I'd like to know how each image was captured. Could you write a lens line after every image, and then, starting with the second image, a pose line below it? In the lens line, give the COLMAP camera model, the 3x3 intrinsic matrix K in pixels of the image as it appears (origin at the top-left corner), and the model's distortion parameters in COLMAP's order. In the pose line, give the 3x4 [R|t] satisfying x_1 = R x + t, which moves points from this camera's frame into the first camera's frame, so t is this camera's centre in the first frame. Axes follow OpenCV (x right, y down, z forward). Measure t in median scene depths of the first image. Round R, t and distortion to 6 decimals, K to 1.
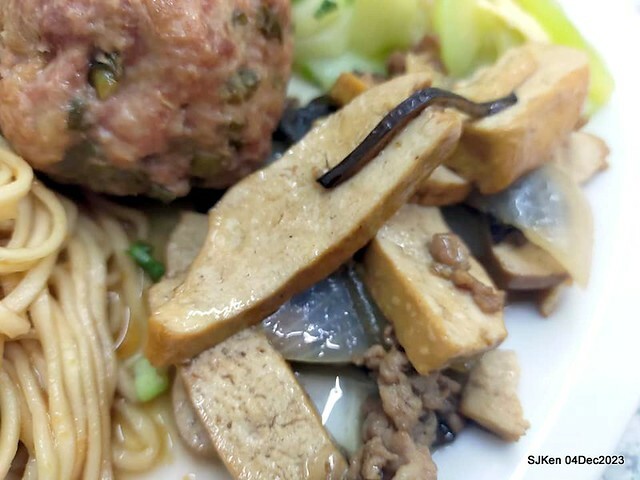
lens RADIAL K [[556.4, 0, 320.0], [0, 556.4, 240.0], [0, 0, 1]] dist [-0.074281, -0.009077]
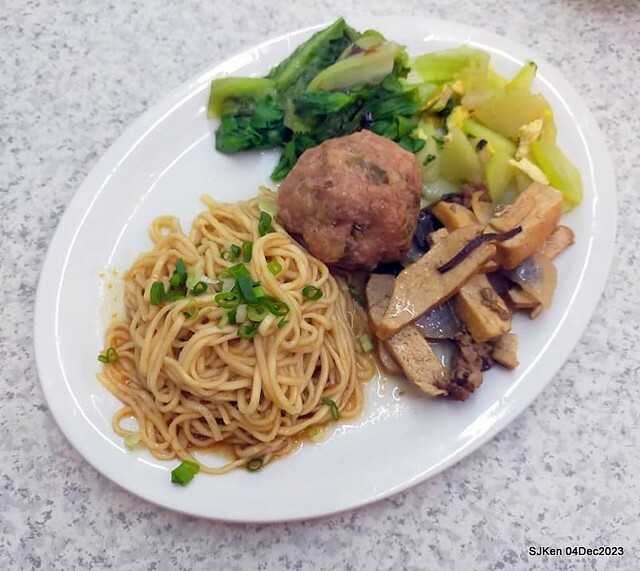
lens RADIAL K [[579.9, 0, 298.7], [0, 579.9, 287.6], [0, 0, 1]] dist [0.012387, -0.001159]
pose [[0.996070, -0.002266, -0.088537, -0.425668], [0.015920, 0.987970, 0.153825, -0.466203], [0.087123, -0.154630, 0.984124, -1.791722]]
